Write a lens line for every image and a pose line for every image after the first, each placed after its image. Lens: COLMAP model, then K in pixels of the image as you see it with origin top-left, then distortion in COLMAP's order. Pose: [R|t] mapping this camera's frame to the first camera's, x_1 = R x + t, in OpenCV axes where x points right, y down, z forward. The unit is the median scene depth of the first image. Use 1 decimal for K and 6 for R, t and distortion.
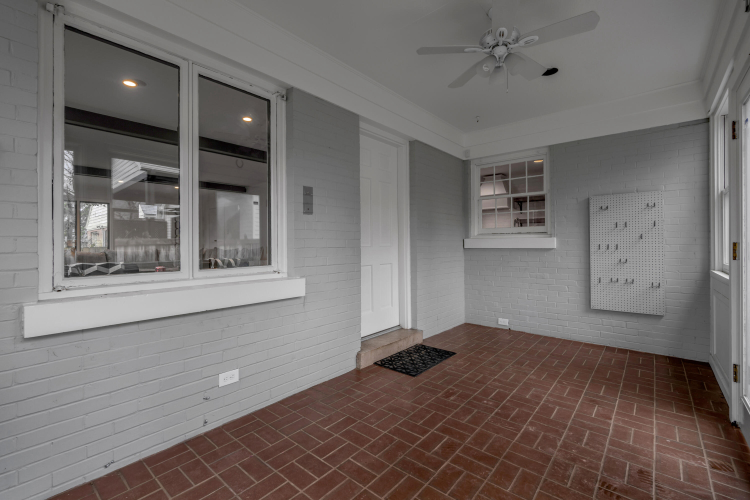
lens RADIAL K [[332.4, 0, 373.4], [0, 332.4, 241.3], [0, 0, 1]] dist [0.000195, 0.000372]
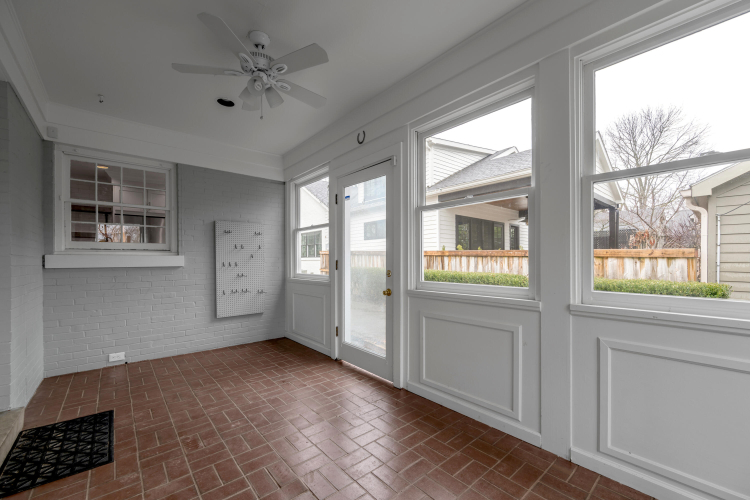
lens RADIAL K [[307.0, 0, 375.1], [0, 307.0, 259.5], [0, 0, 1]] dist [-0.001808, 0.000140]
pose [[0.152393, 0.005931, 0.988302, -0.356931], [-0.004069, 0.999977, -0.005374, 0.003771], [-0.988312, -0.003203, 0.152414, 0.341657]]
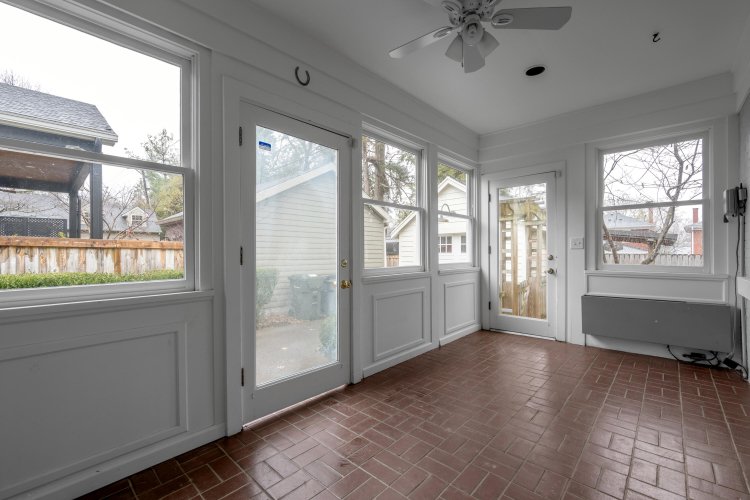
lens RADIAL K [[315.8, 0, 374.6], [0, 315.8, 252.4], [0, 0, 1]] dist [-0.000649, 0.000048]
pose [[-0.998568, 0.012017, 0.052135, 0.405048], [0.011821, 0.999922, -0.004076, 0.014424], [-0.052180, -0.003454, -0.998632, 1.243528]]
